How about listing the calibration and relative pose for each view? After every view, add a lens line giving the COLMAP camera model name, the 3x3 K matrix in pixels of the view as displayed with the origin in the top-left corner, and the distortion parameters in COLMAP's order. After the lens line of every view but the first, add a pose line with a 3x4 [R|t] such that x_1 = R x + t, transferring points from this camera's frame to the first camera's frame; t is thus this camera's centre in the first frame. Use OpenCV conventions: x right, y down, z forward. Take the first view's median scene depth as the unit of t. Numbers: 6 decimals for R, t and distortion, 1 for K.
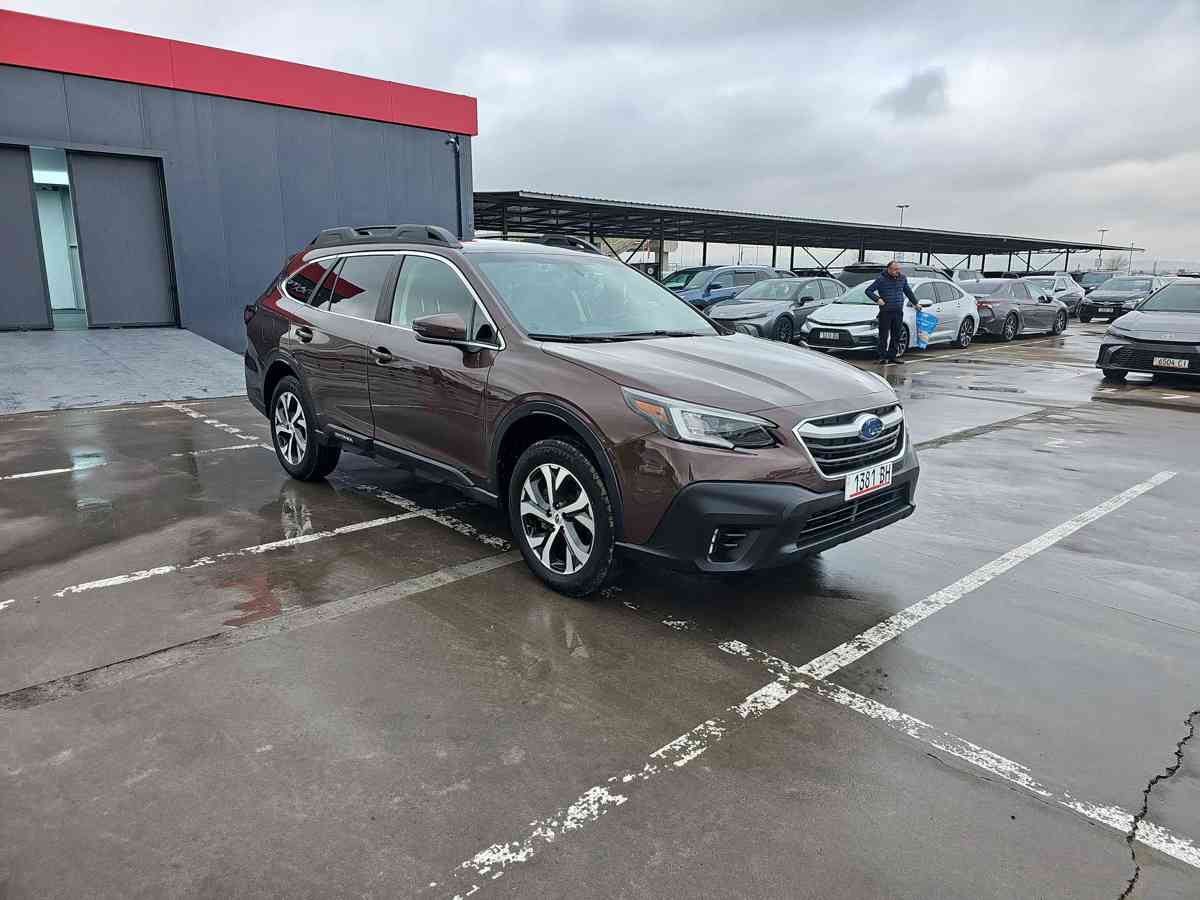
lens RADIAL K [[790.1, 0, 600.0], [0, 790.1, 450.0], [0, 0, 1]] dist [0.076362, -0.086047]
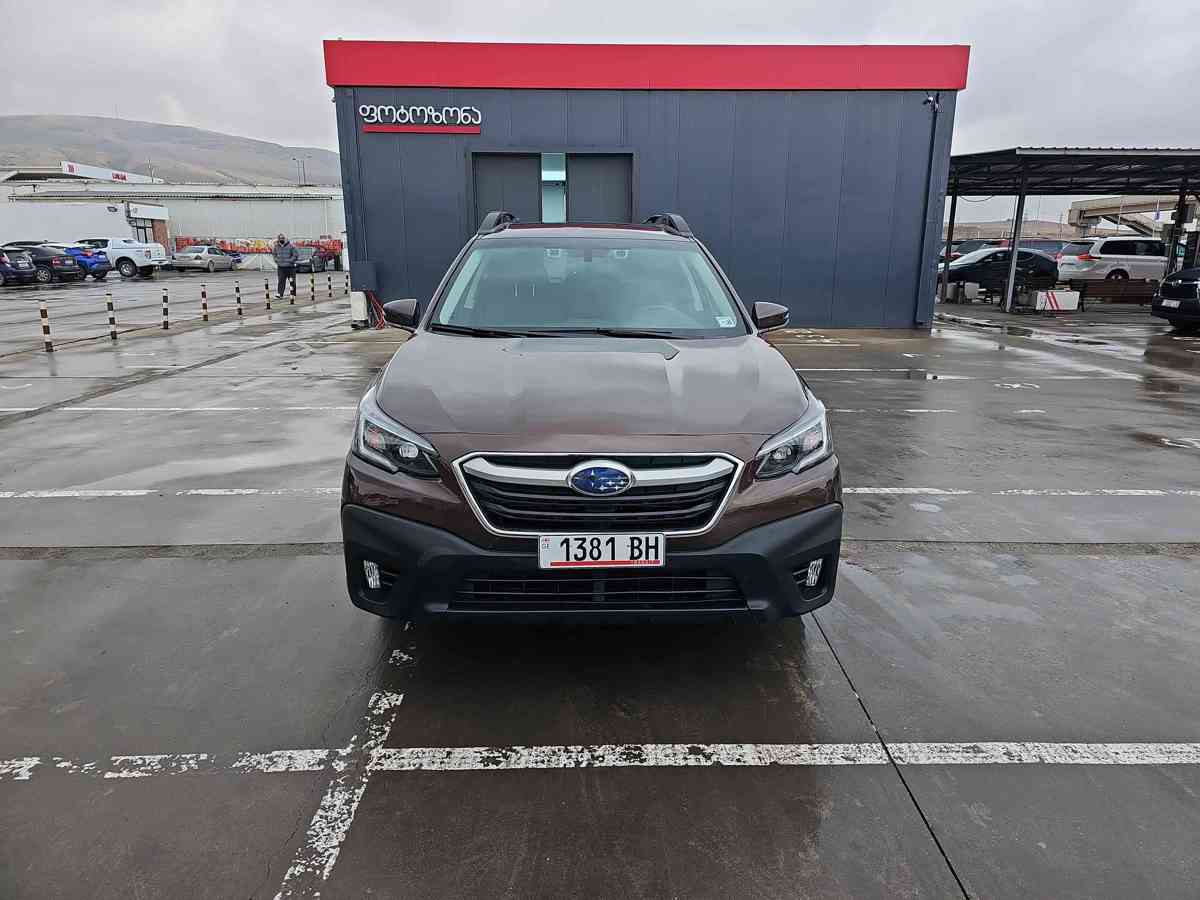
lens RADIAL K [[788.4, 0, 586.3], [0, 788.4, 436.3], [0, 0, 1]] dist [0.078004, -0.077113]
pose [[0.750697, 0.146214, -0.644264, 0.777647], [-0.136876, 0.988464, 0.064841, -0.110569], [0.646312, 0.039508, 0.762049, 0.433069]]
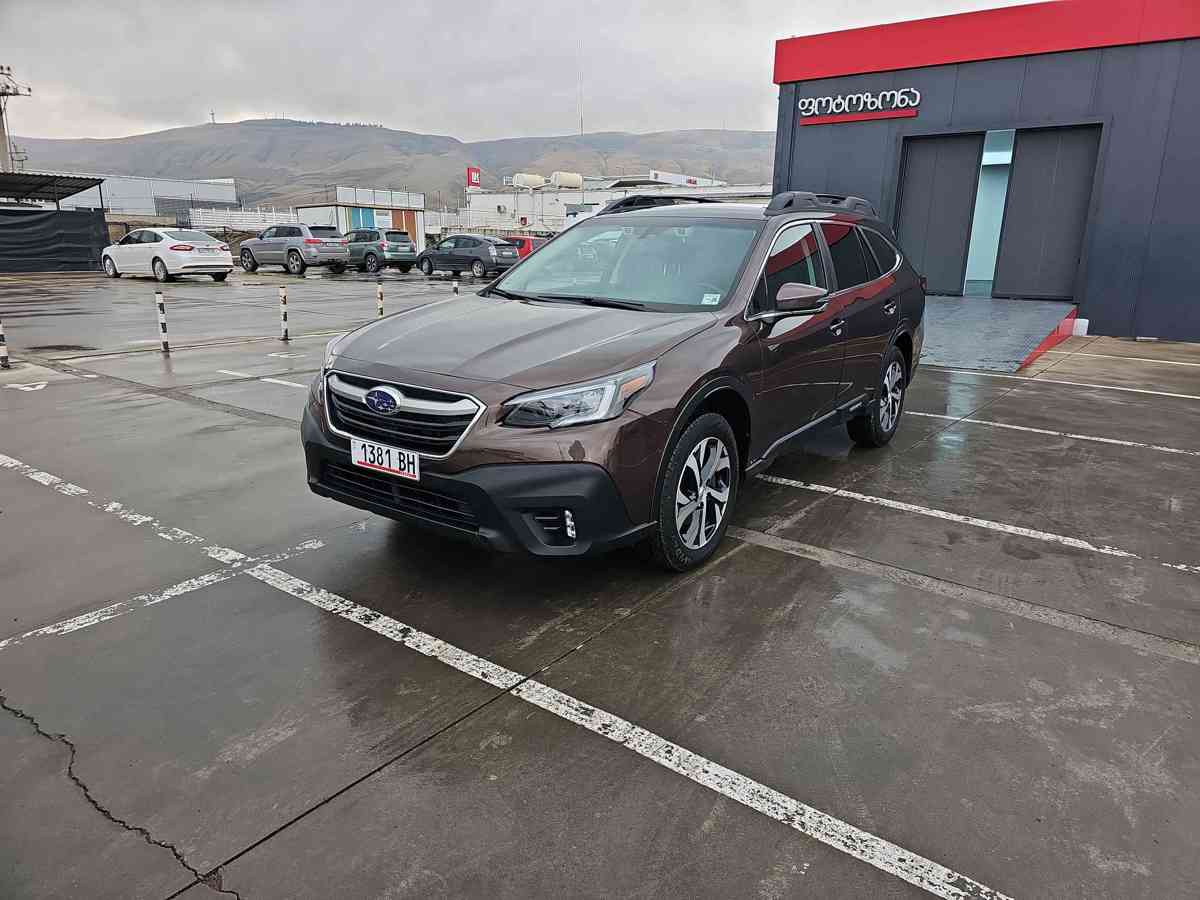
lens RADIAL K [[779.4, 0, 597.0], [0, 779.4, 457.2], [0, 0, 1]] dist [0.053786, -0.046751]
pose [[0.188893, 0.256743, -0.947841, 1.237760], [-0.220907, 0.951587, 0.213734, -0.210608], [0.956828, 0.169012, 0.236464, 1.019063]]
